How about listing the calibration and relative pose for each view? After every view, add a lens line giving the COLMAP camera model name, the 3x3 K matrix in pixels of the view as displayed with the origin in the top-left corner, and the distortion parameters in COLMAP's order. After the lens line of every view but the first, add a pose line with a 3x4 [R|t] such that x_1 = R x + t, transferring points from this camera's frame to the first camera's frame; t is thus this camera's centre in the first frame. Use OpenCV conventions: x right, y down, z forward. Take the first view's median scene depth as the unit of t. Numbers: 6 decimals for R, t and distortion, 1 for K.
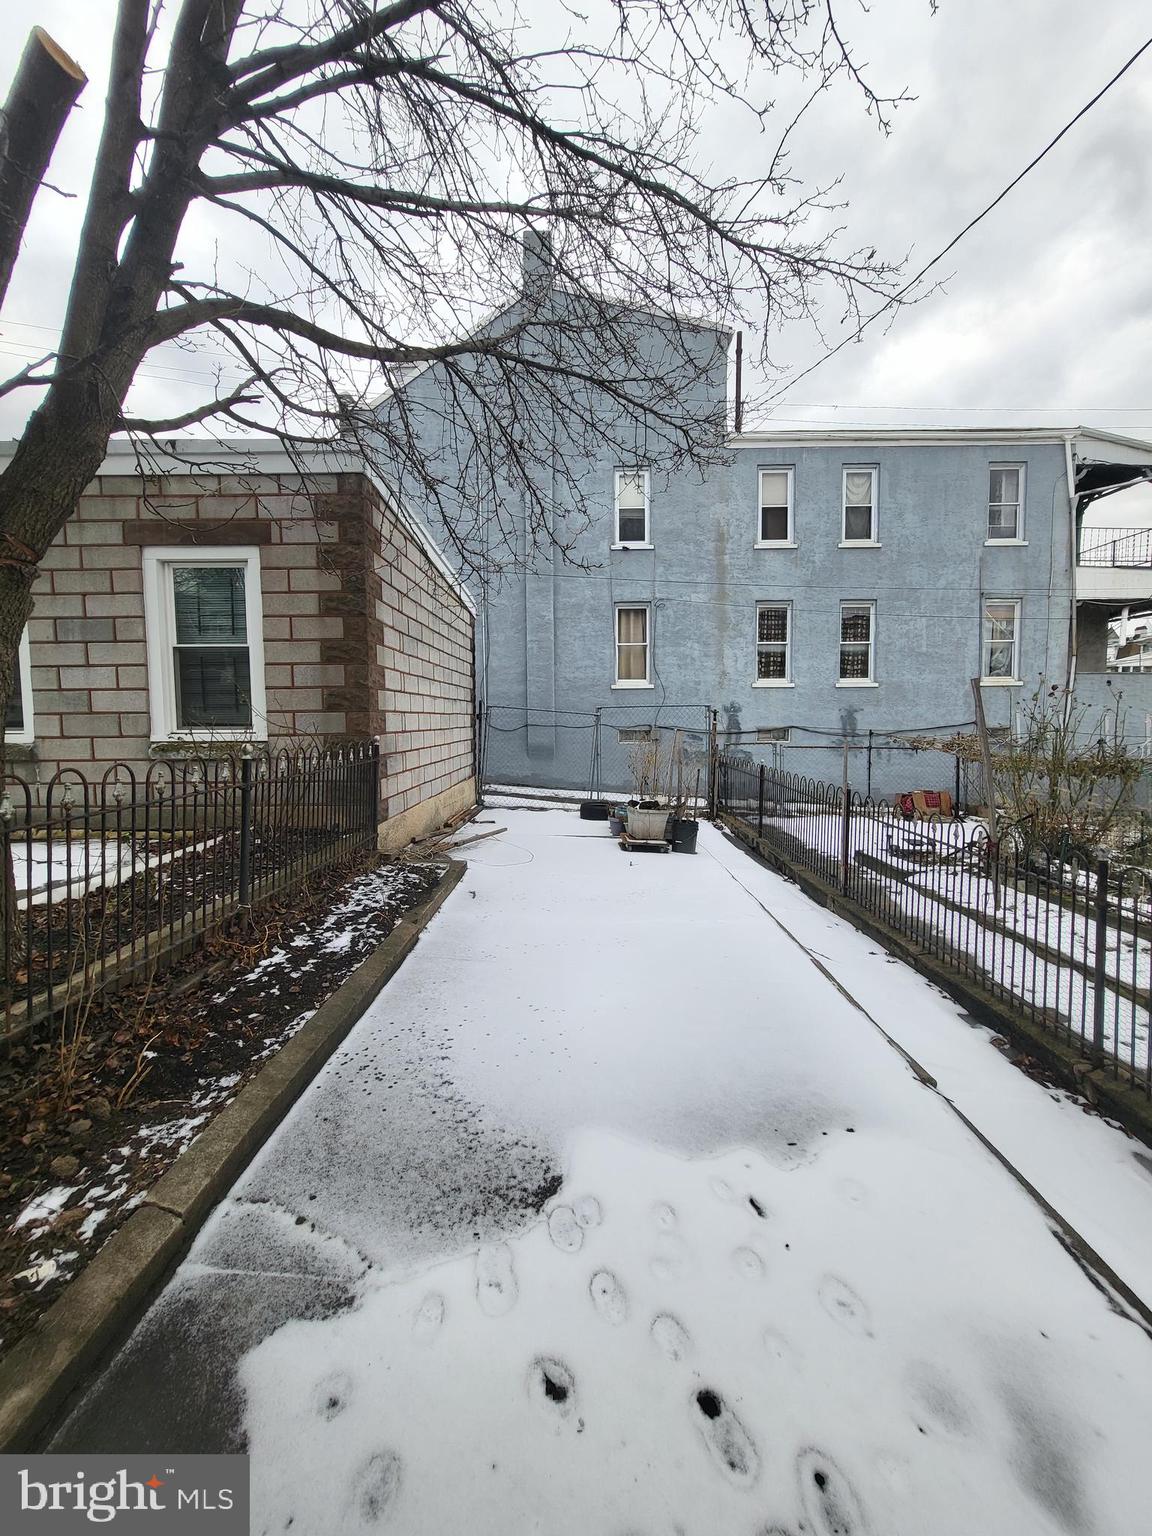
lens RADIAL K [[603.2, 0, 583.1], [0, 603.2, 757.9], [0, 0, 1]] dist [-0.001102, -0.000553]
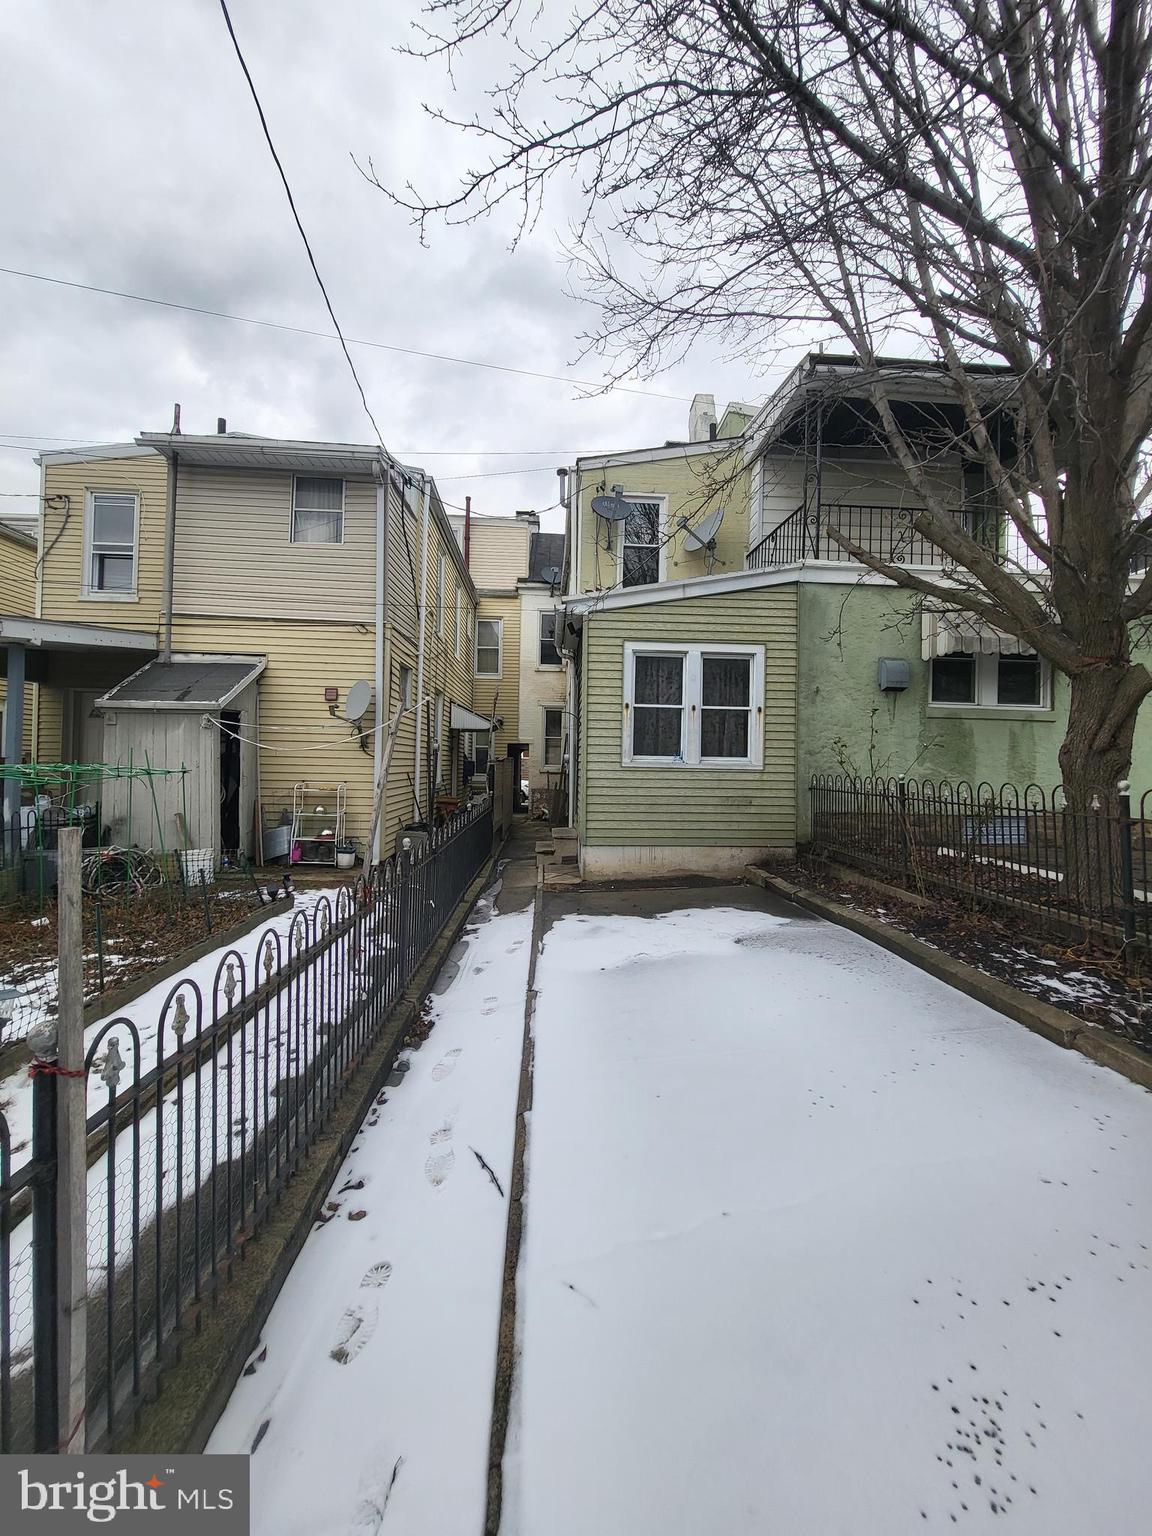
lens RADIAL K [[603.2, 0, 583.1], [0, 603.2, 757.9], [0, 0, 1]] dist [-0.001102, -0.000553]
pose [[-0.997593, -0.012093, -0.068284, 0.385973], [-0.016007, 0.998242, 0.057072, -0.093256], [0.067473, 0.058028, -0.996032, 1.710871]]
